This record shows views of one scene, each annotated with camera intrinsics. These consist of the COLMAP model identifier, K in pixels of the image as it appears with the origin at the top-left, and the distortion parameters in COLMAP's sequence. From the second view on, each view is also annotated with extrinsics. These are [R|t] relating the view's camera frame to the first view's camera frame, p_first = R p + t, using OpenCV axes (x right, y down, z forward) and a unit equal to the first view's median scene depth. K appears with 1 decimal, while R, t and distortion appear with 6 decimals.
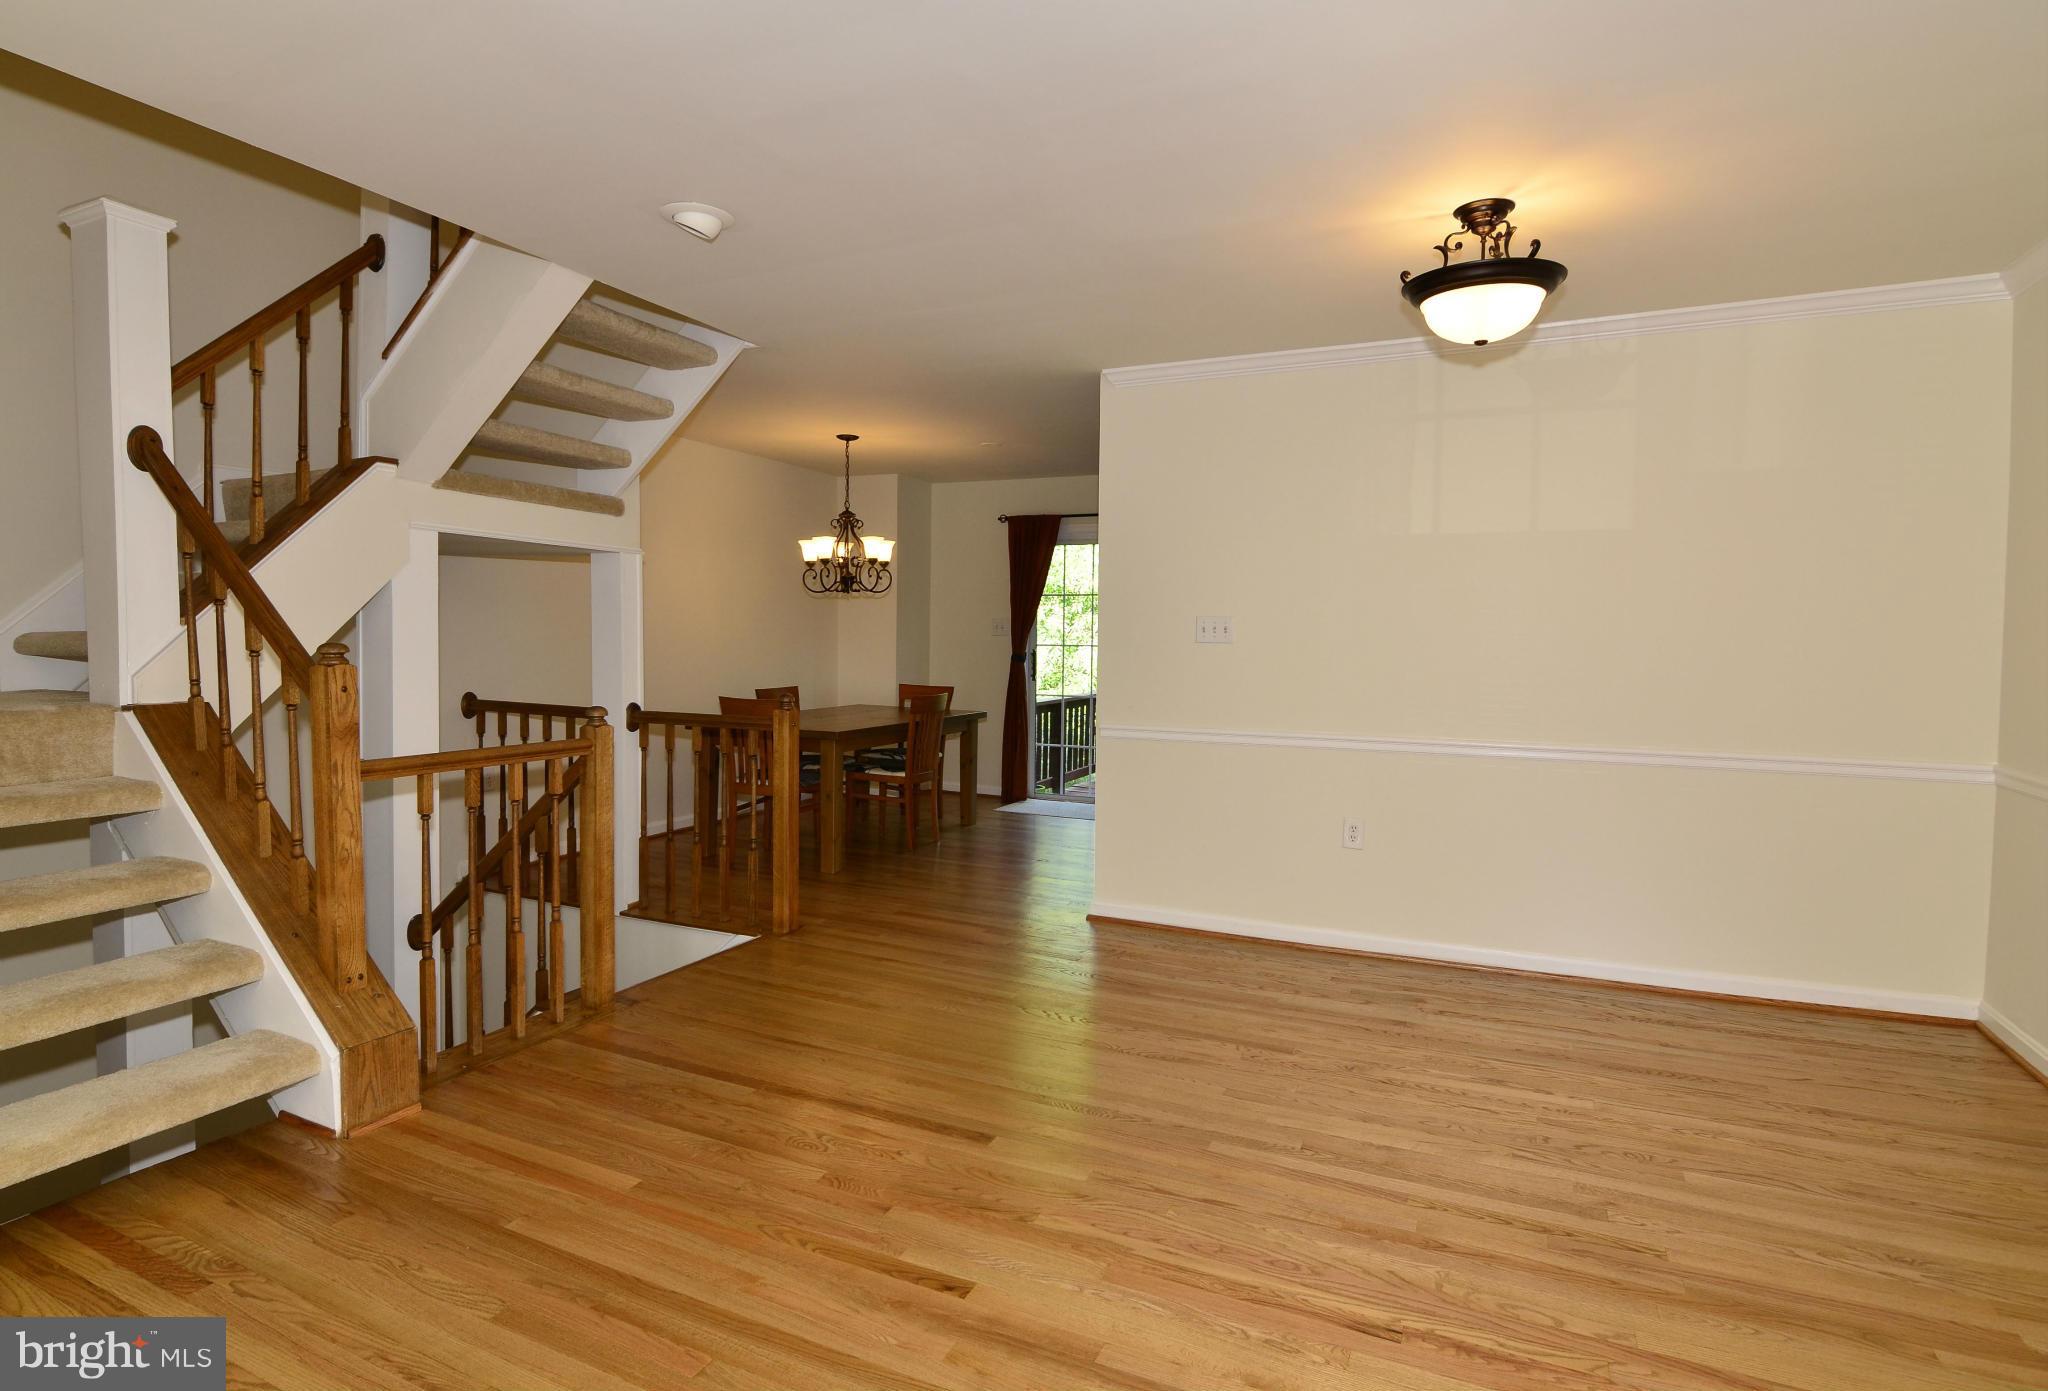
lens RADIAL K [[1086.8, 0, 966.2], [0, 1086.8, 691.4], [0, 0, 1]] dist [-0.021519, -0.002005]
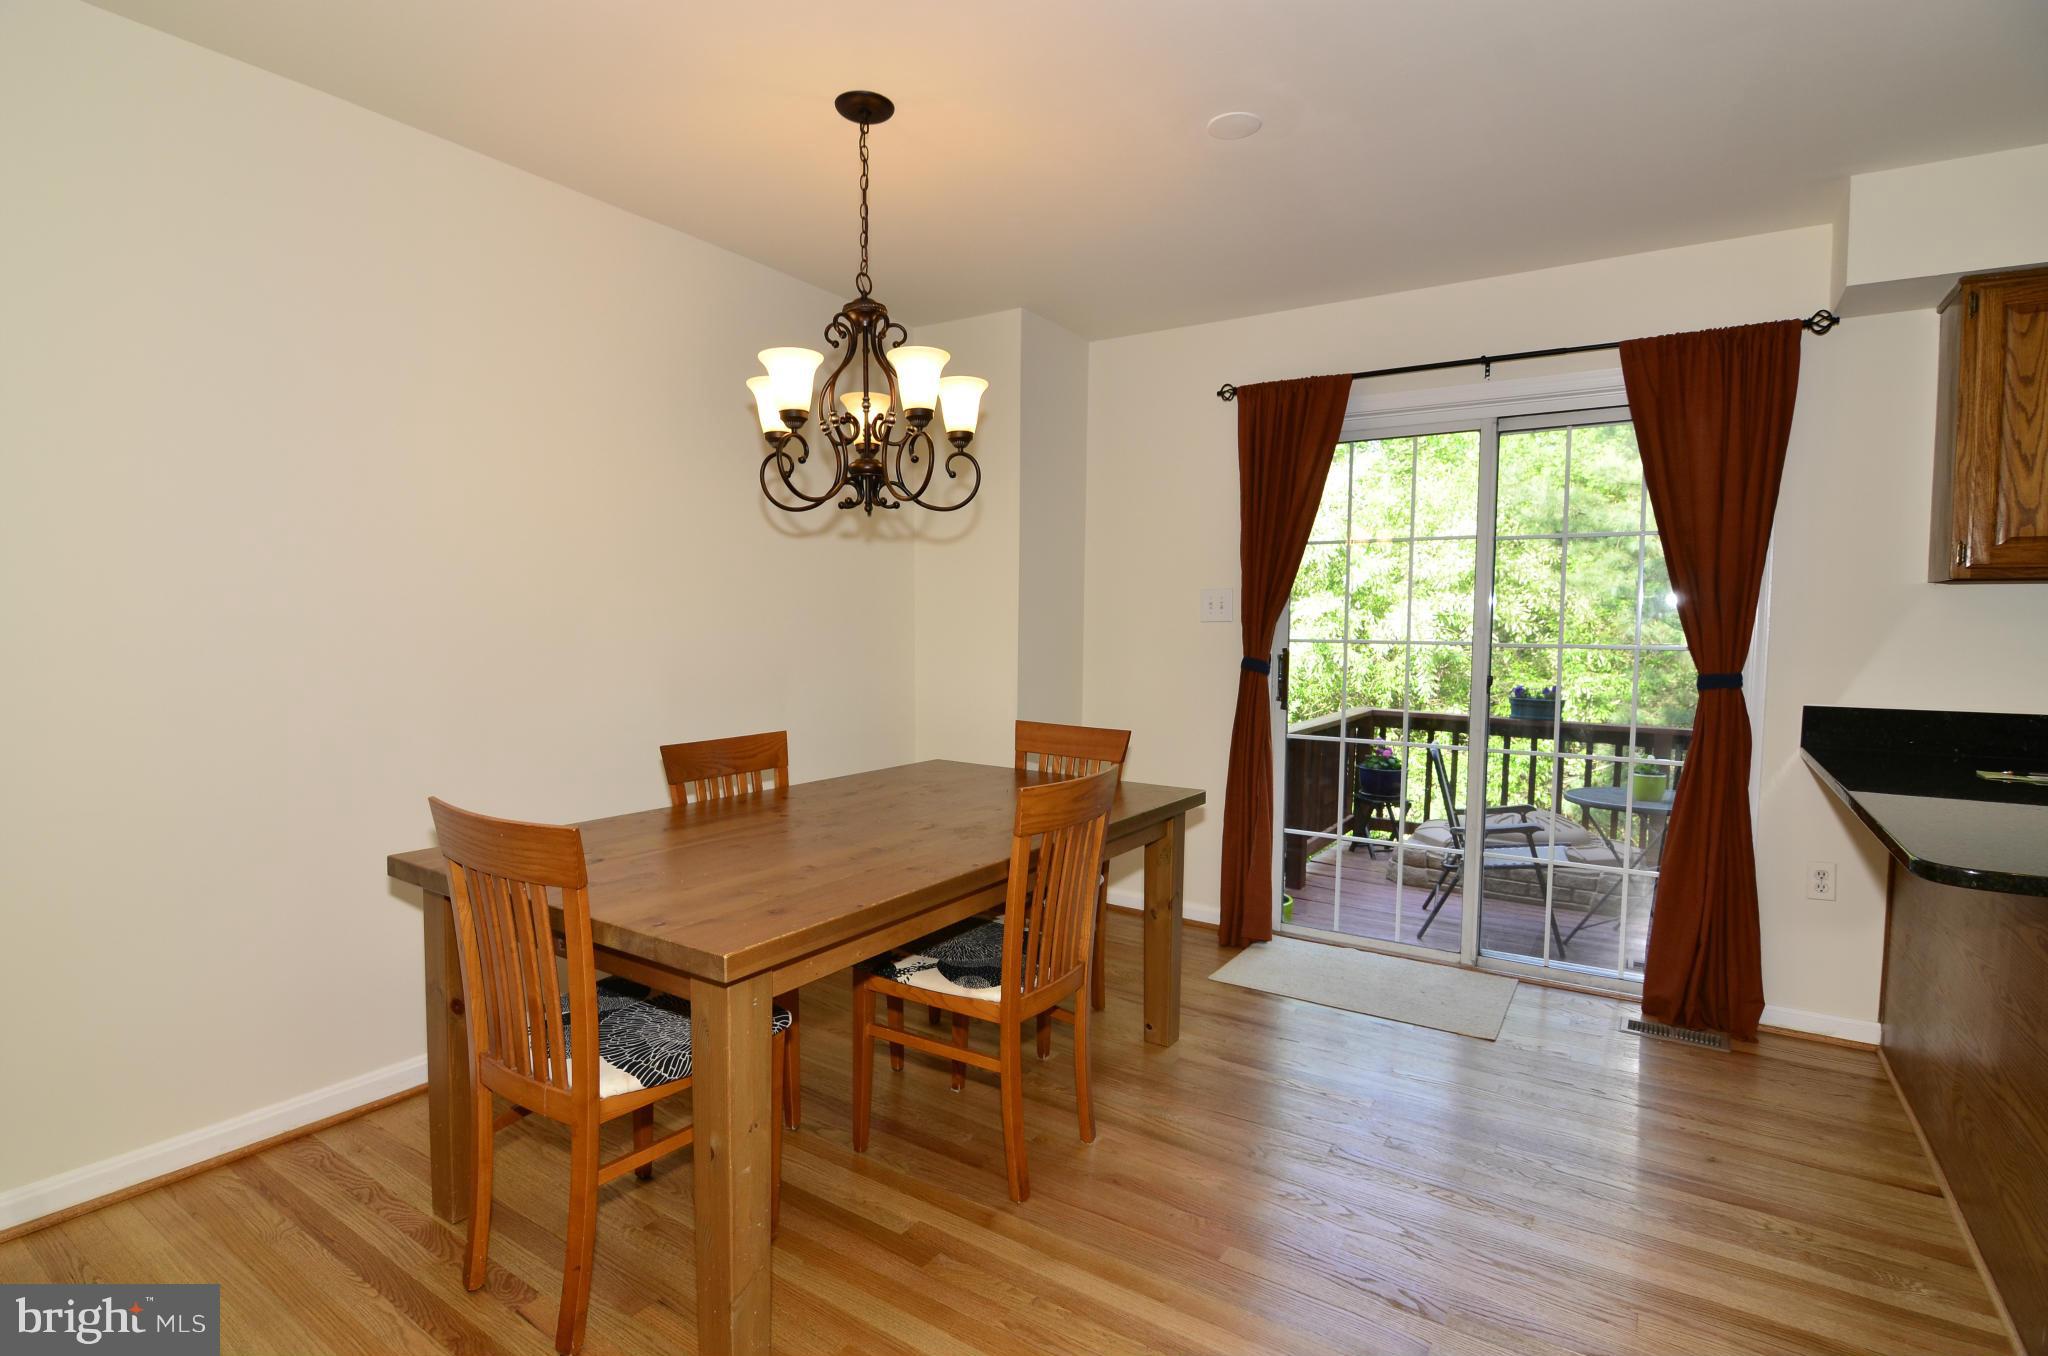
lens RADIAL K [[988.4, 0, 1026.2], [0, 988.4, 680.6], [0, 0, 1]] dist [-0.000022, -0.000490]
pose [[0.994455, 0.005297, -0.105033, -0.013546], [-0.005194, 0.999986, 0.001255, -0.029996], [0.105038, -0.000702, 0.994468, 0.668147]]
